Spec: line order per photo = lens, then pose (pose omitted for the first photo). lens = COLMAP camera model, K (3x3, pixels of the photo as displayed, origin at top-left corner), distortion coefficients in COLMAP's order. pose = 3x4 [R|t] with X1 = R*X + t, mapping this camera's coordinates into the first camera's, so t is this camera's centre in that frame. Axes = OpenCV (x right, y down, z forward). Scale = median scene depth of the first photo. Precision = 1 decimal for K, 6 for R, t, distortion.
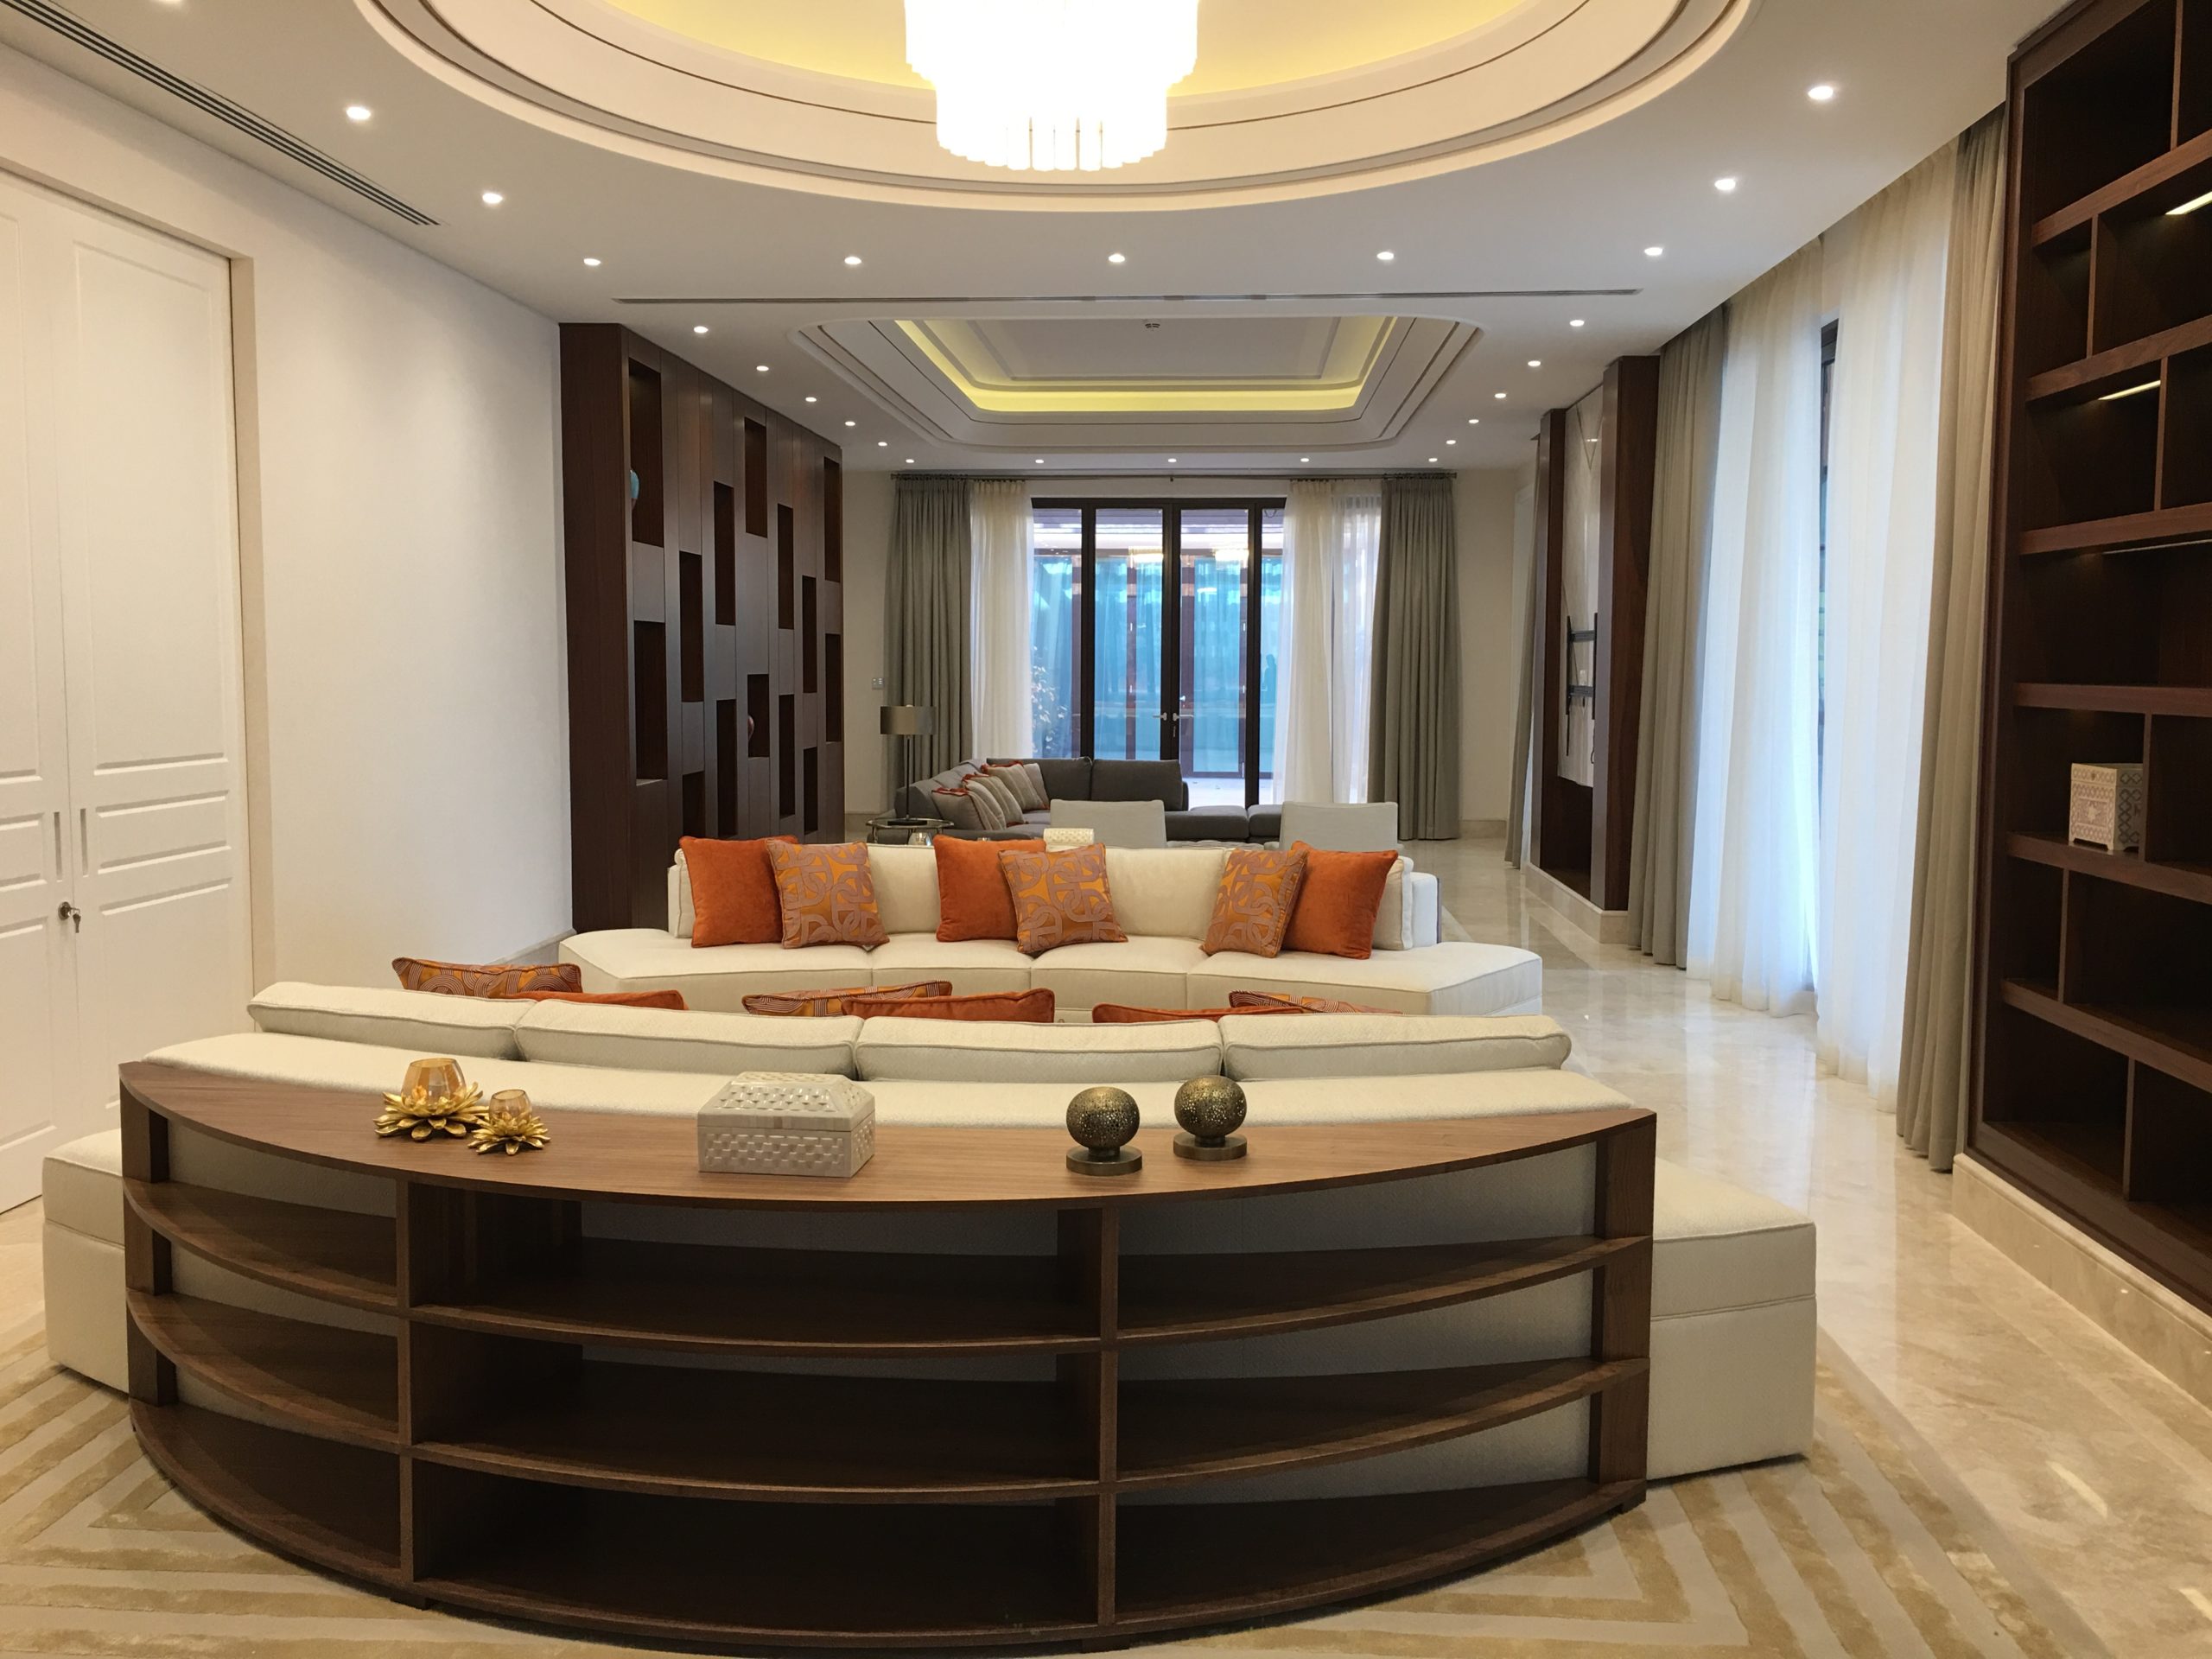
lens RADIAL K [[1876.1, 0, 1105.7], [0, 1876.1, 826.2], [0, 0, 1]] dist [0.006138, 0.003882]
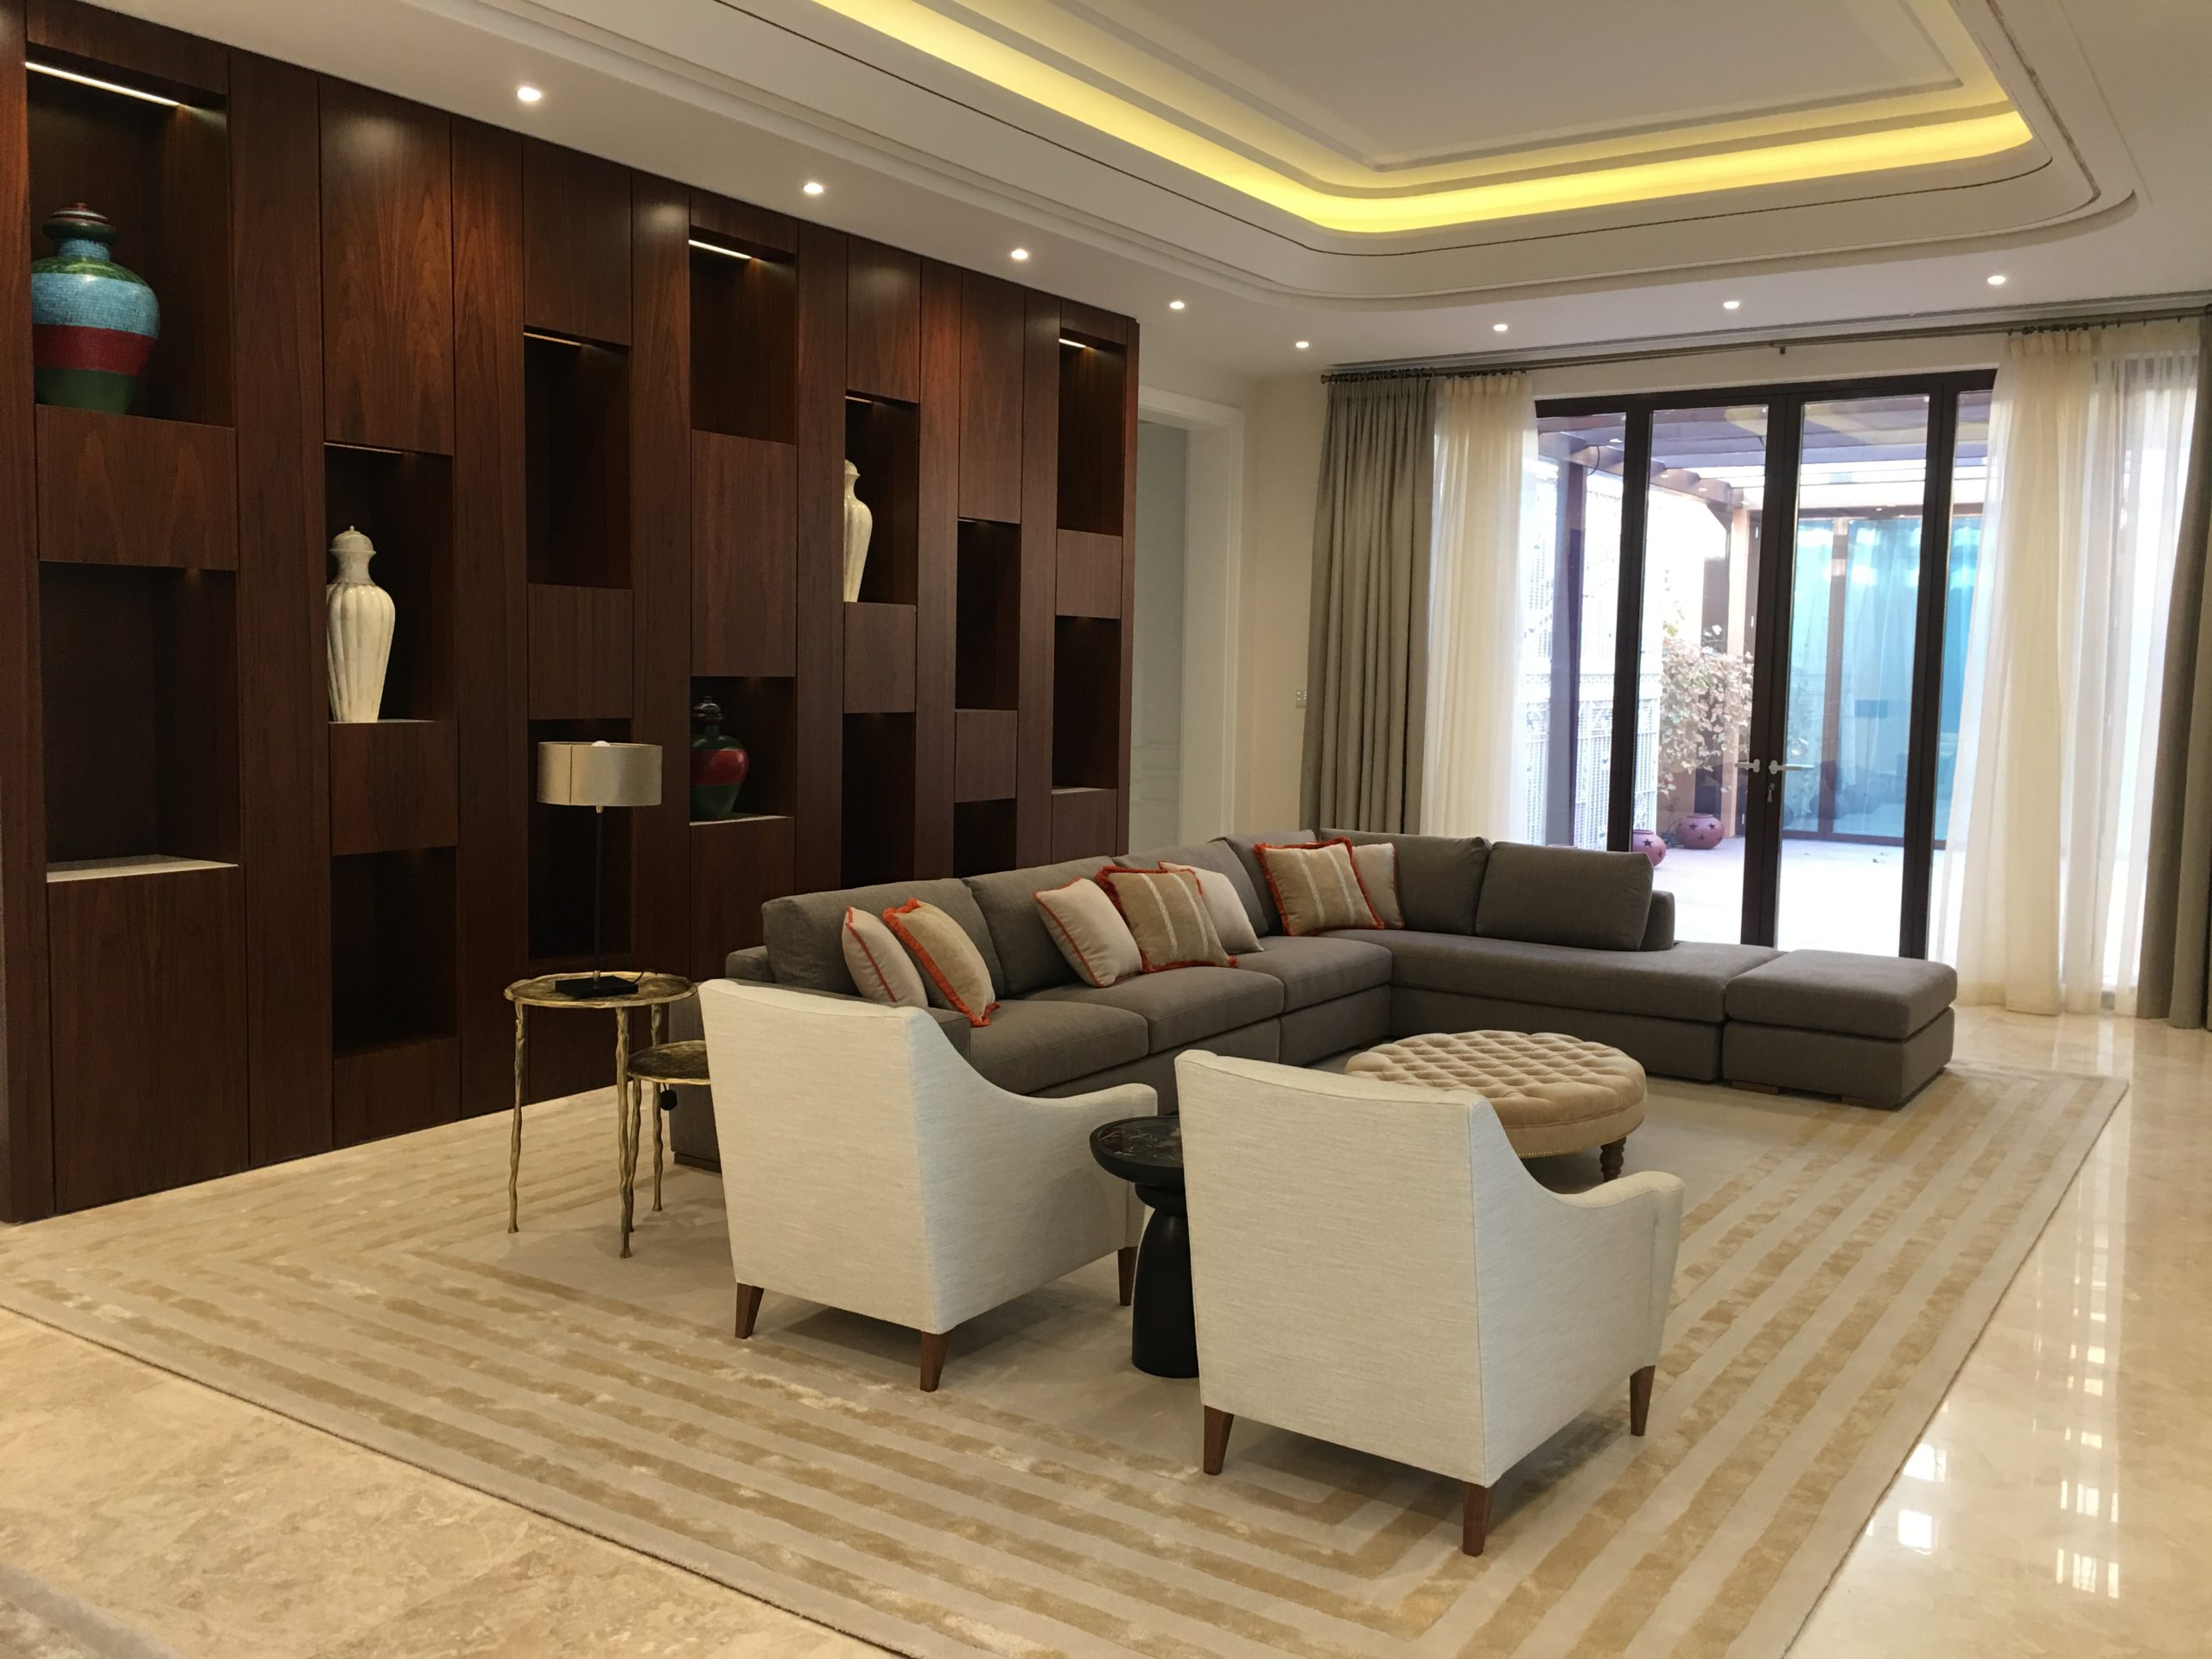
lens RADIAL K [[1876.1, 0, 1104.8], [0, 1876.1, 831.6], [0, 0, 1]] dist [0.006138, 0.003882]
pose [[0.864185, 0.051850, -0.500496, 0.151982], [-0.055514, 0.998429, 0.007581, -0.031985], [0.500103, 0.021233, 0.865705, 0.407548]]
